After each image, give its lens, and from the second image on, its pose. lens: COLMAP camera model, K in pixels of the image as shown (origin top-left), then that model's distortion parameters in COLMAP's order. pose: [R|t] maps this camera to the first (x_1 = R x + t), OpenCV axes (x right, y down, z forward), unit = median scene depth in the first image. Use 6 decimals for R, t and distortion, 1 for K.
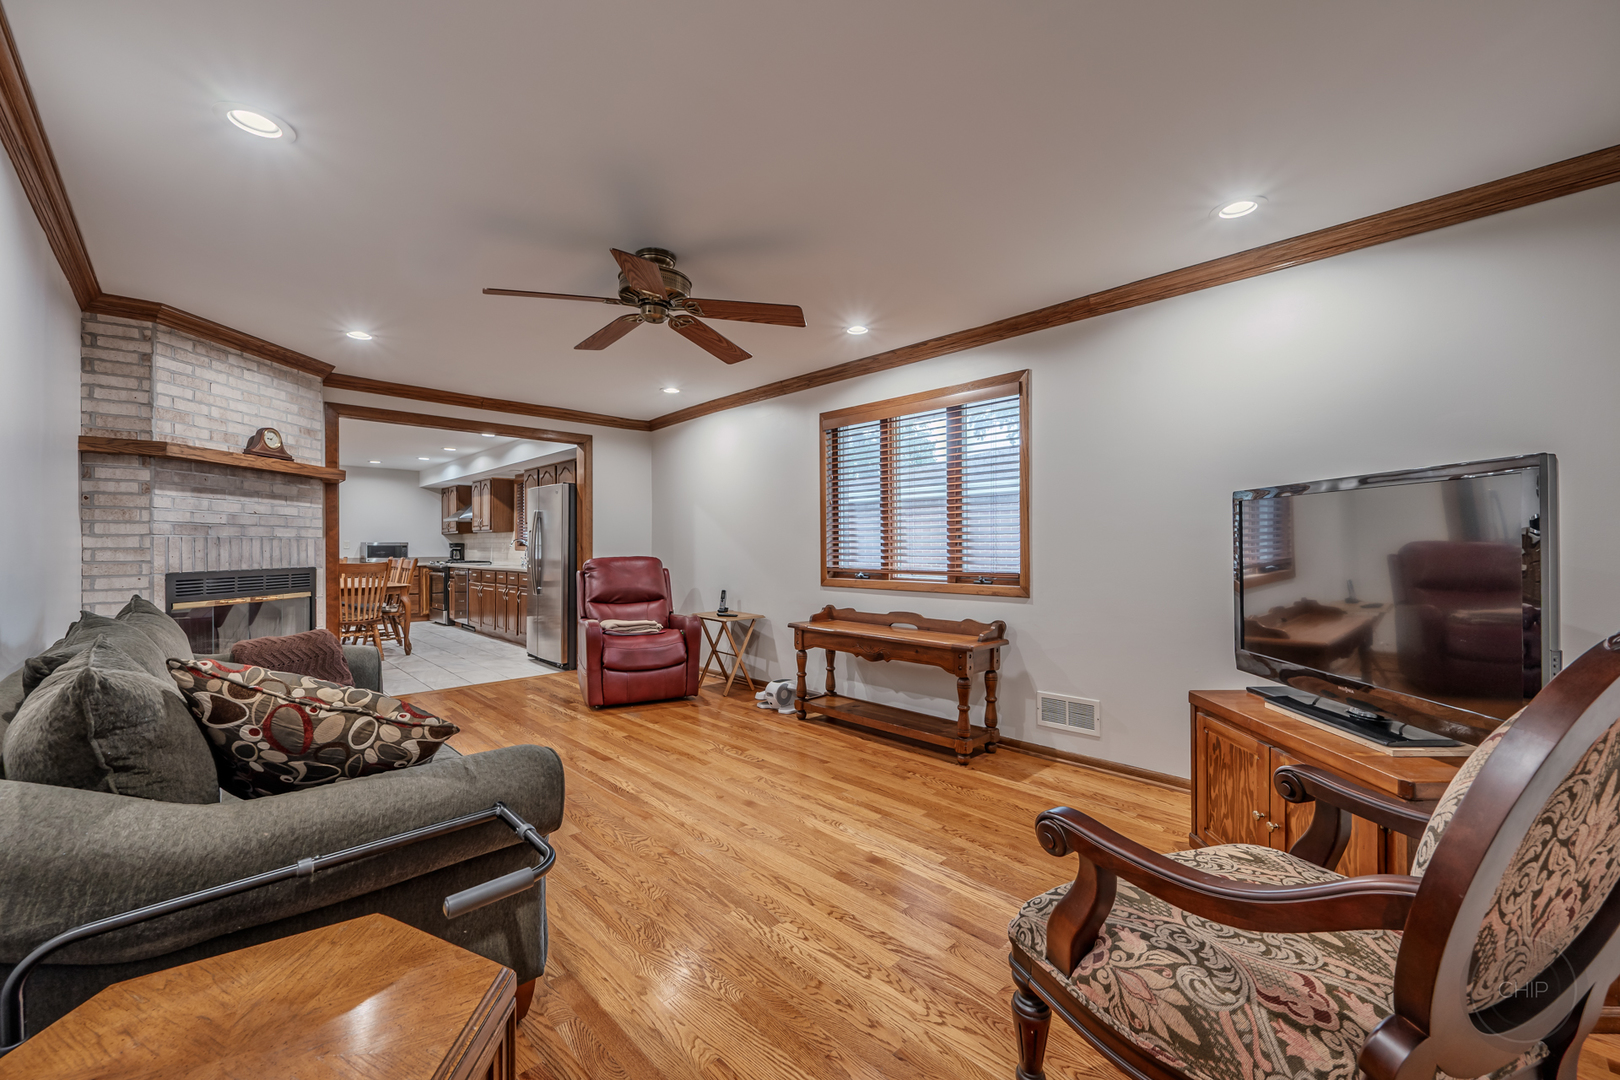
lens RADIAL K [[638.5, 0, 813.3], [0, 638.5, 545.2], [0, 0, 1]] dist [0.000261, 0.000177]
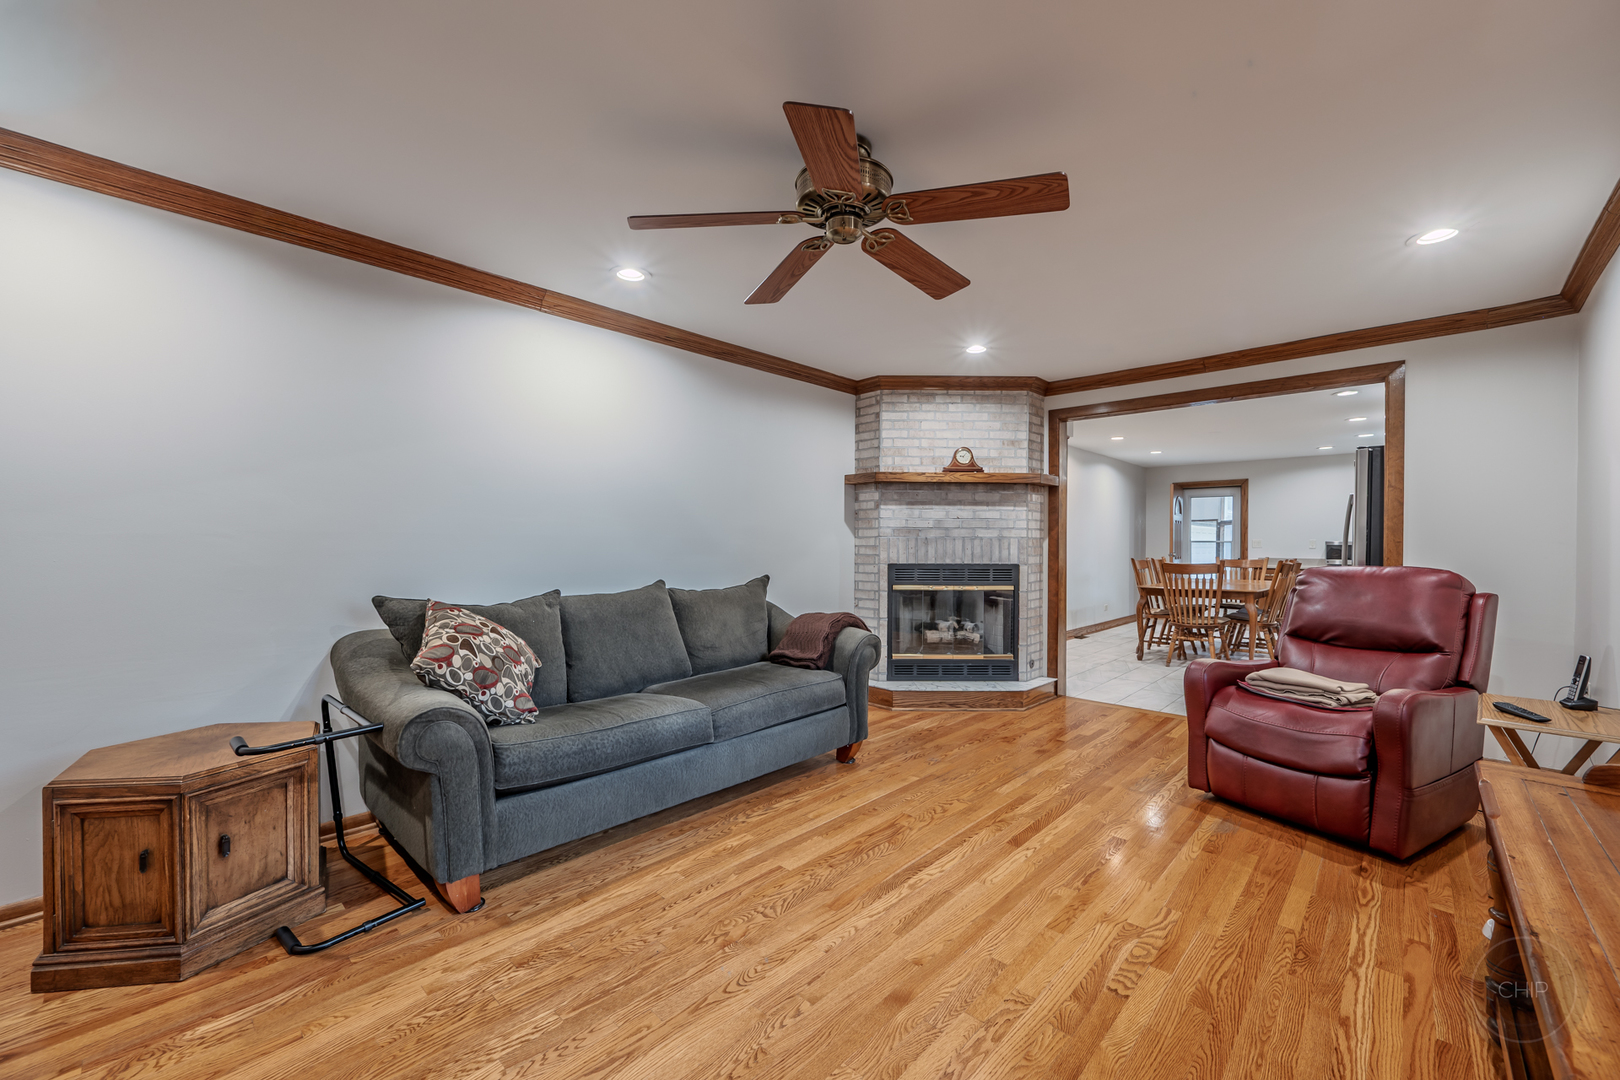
lens RADIAL K [[638.5, 0, 813.3], [0, 638.5, 545.2], [0, 0, 1]] dist [0.000261, 0.000177]
pose [[0.045452, 0.004860, -0.998955, 0.373049], [-0.002652, 0.999985, 0.004745, -0.003157], [0.998963, 0.002434, 0.045465, 0.717957]]
